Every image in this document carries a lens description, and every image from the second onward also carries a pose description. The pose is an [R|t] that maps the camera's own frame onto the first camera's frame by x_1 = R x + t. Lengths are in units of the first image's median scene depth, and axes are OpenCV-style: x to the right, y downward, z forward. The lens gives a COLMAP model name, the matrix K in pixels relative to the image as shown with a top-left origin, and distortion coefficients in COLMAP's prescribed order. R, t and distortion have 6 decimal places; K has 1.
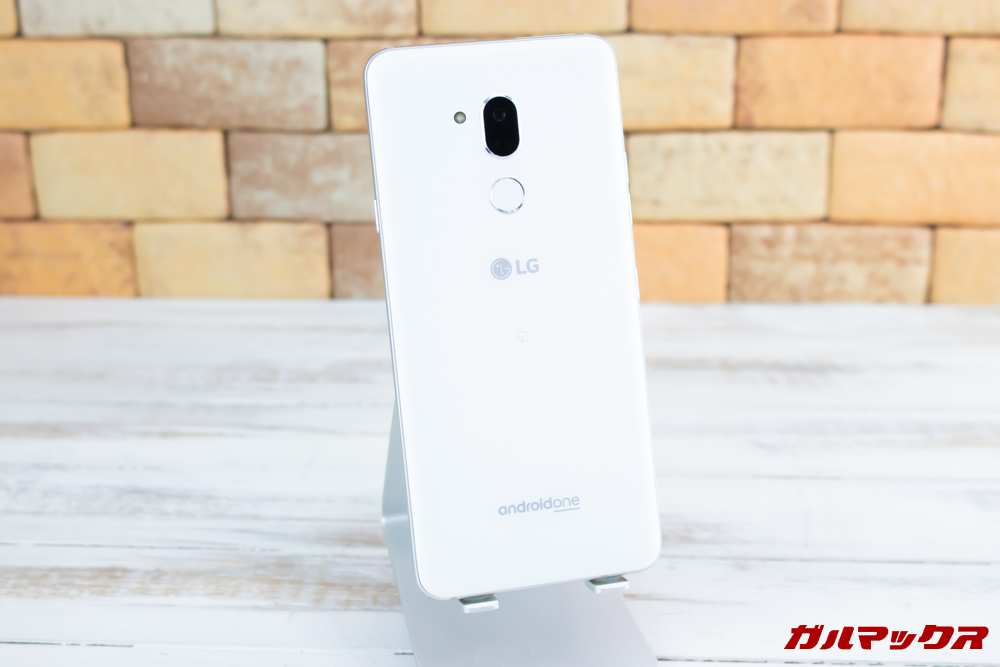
lens RADIAL K [[1792.0, 0, 500.0], [0, 1792.0, 333.5], [0, 0, 1]] dist [0.002044, 0.058451]
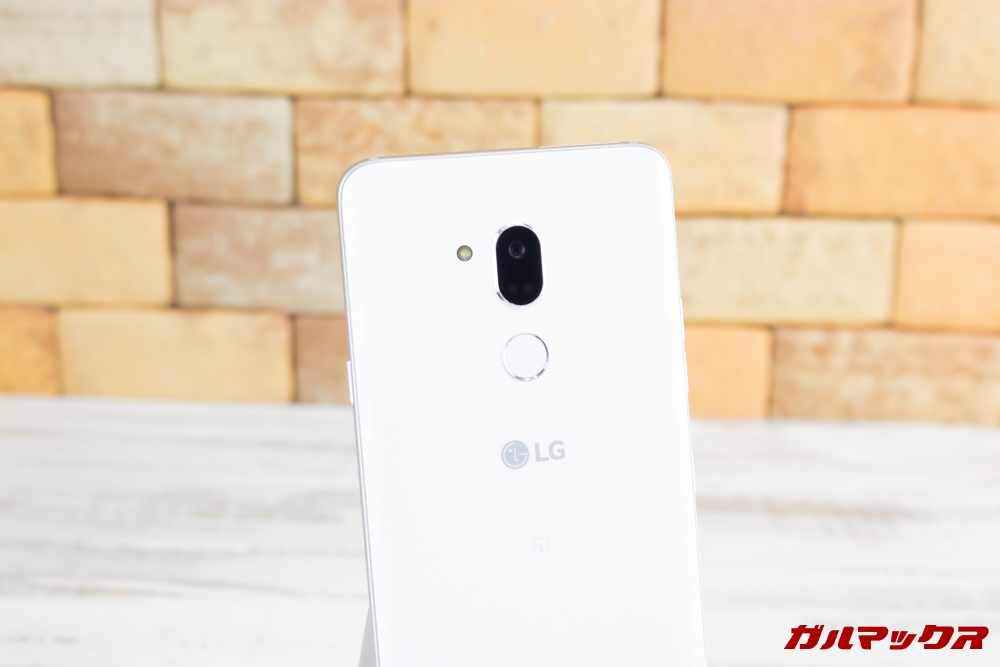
lens RADIAL K [[1852.4, 0, 500.0], [0, 1852.4, 333.5], [0, 0, 1]] dist [-0.002299, 0.091819]
pose [[0.999689, 0.020779, 0.013794, -0.011013], [-0.020720, 0.999776, -0.004397, -0.052608], [-0.013883, 0.004110, 0.999895, 0.141799]]
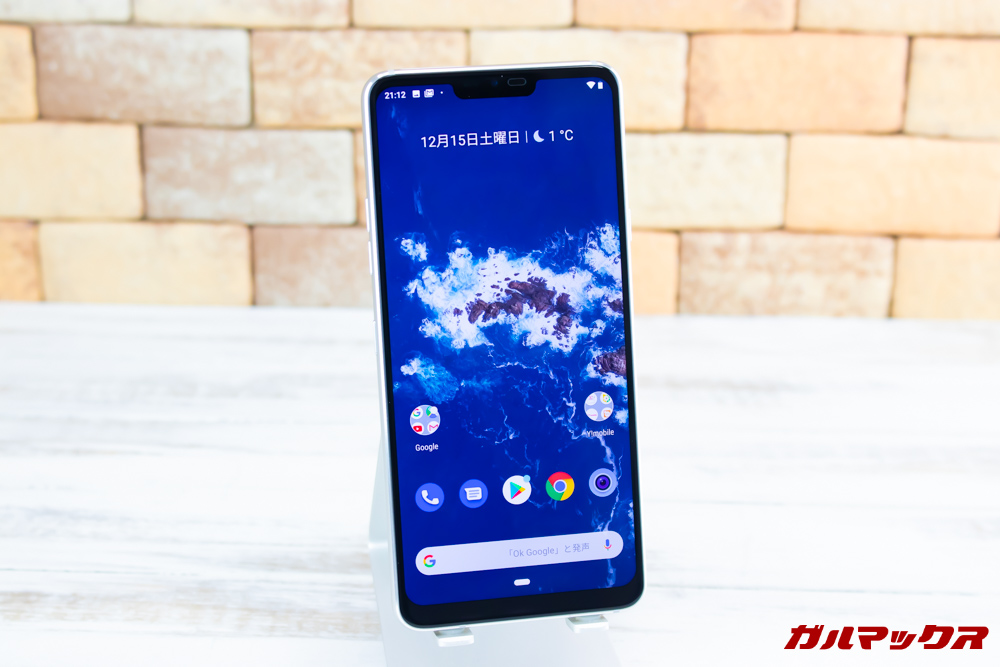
lens RADIAL K [[2136.9, 0, 500.0], [0, 2136.9, 333.5], [0, 0, 1]] dist [0.028059, 0.212629]
pose [[0.999566, 0.009857, 0.027744, 0.003662], [-0.009997, 0.999938, 0.004891, -0.012349], [-0.027694, -0.005166, 0.999603, -0.118725]]
